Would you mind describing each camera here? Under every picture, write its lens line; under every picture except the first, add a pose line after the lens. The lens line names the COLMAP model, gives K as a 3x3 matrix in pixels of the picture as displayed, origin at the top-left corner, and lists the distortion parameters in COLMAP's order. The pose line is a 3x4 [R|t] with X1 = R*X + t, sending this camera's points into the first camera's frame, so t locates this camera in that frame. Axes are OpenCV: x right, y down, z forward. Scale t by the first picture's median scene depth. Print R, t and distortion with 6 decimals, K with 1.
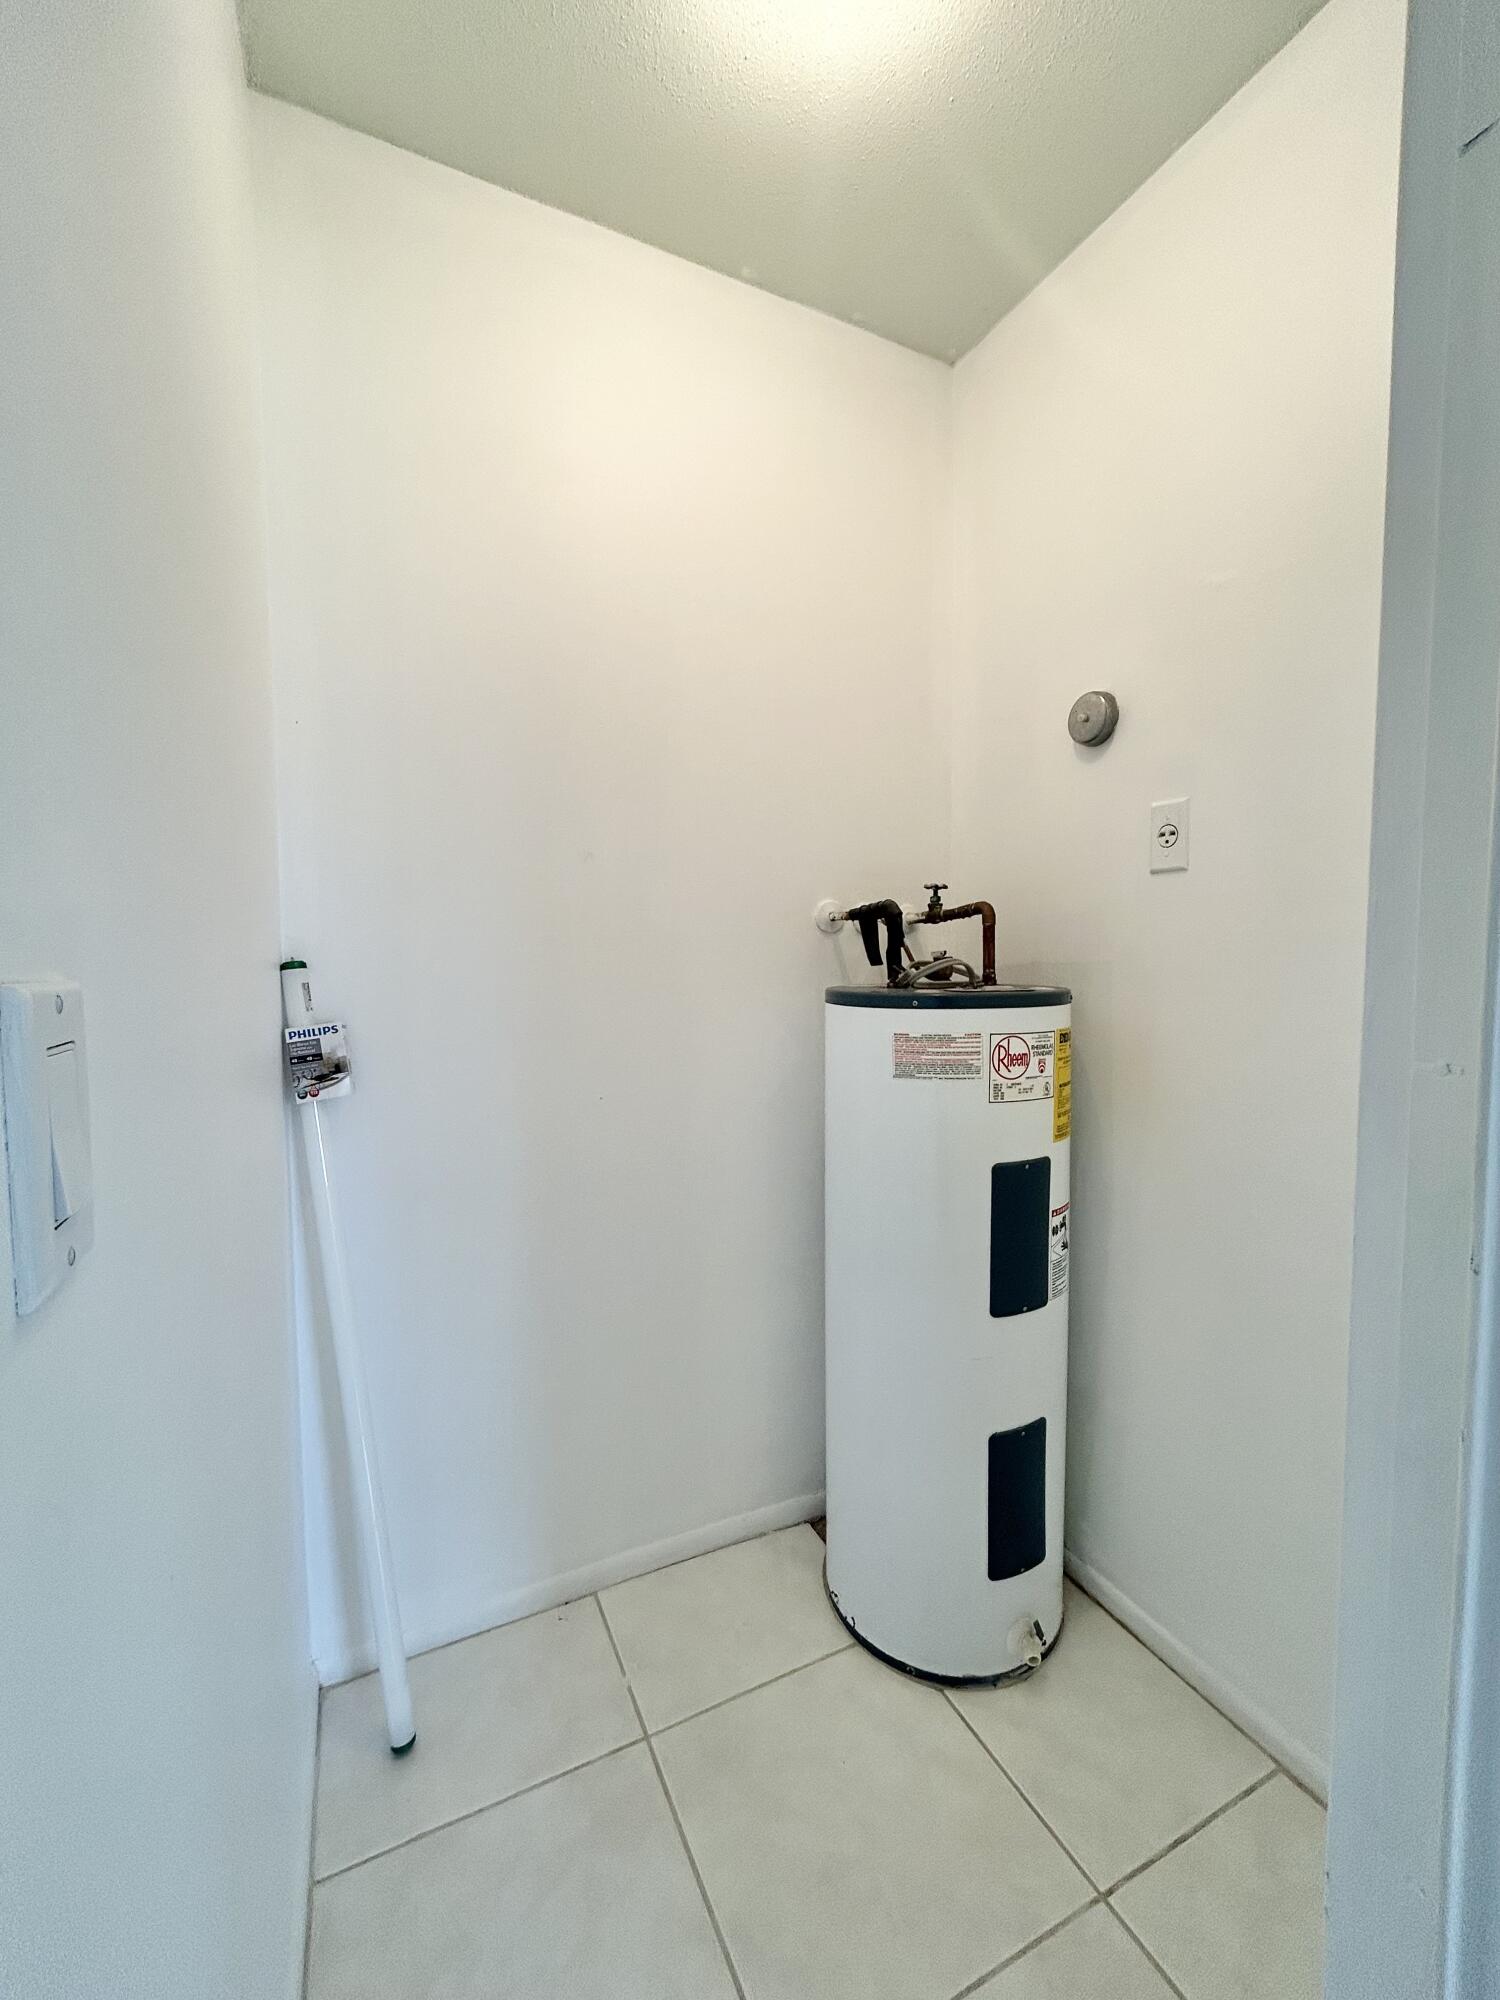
lens RADIAL K [[819.2, 0, 751.6], [0, 819.2, 1000.8], [0, 0, 1]] dist [0.010553, -0.000176]
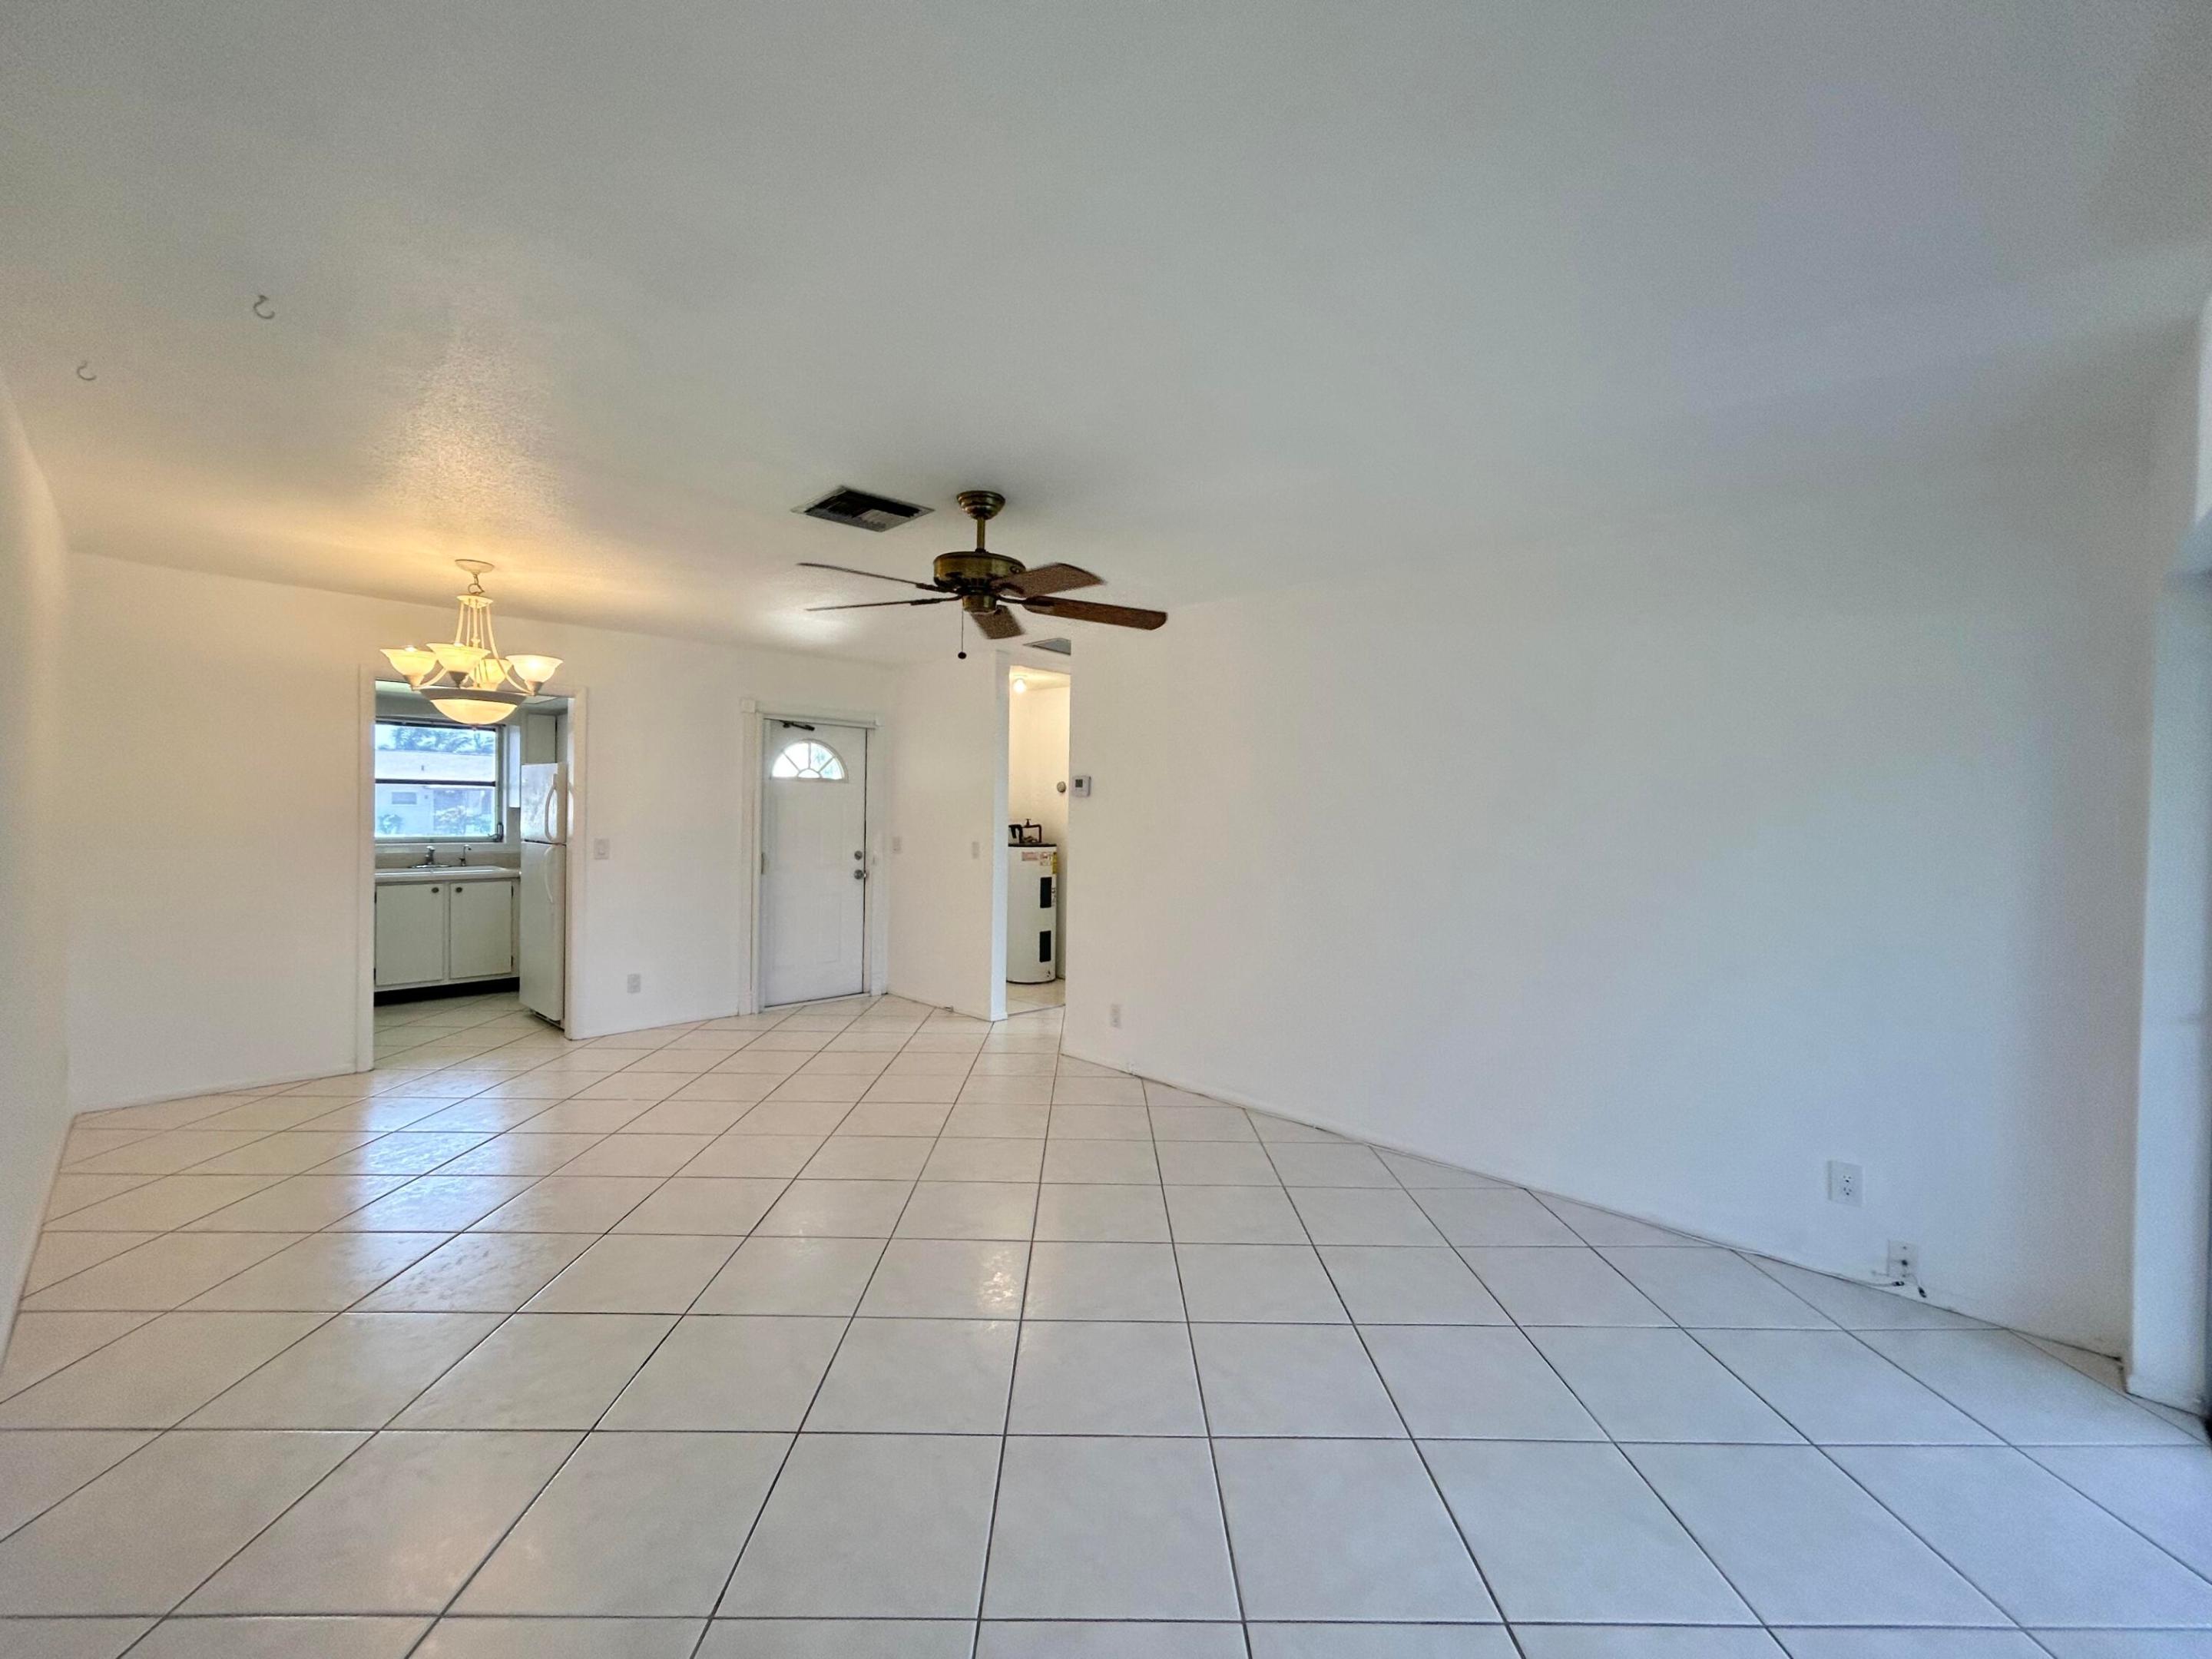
lens RADIAL K [[906.1, 0, 1104.6], [0, 906.1, 828.7], [0, 0, 1]] dist [0.010553, -0.000176]
pose [[0.940741, 0.008598, 0.339016, -1.181605], [0.007079, 0.998963, -0.044980, 0.145449], [-0.339051, 0.044714, 0.939705, -4.215139]]
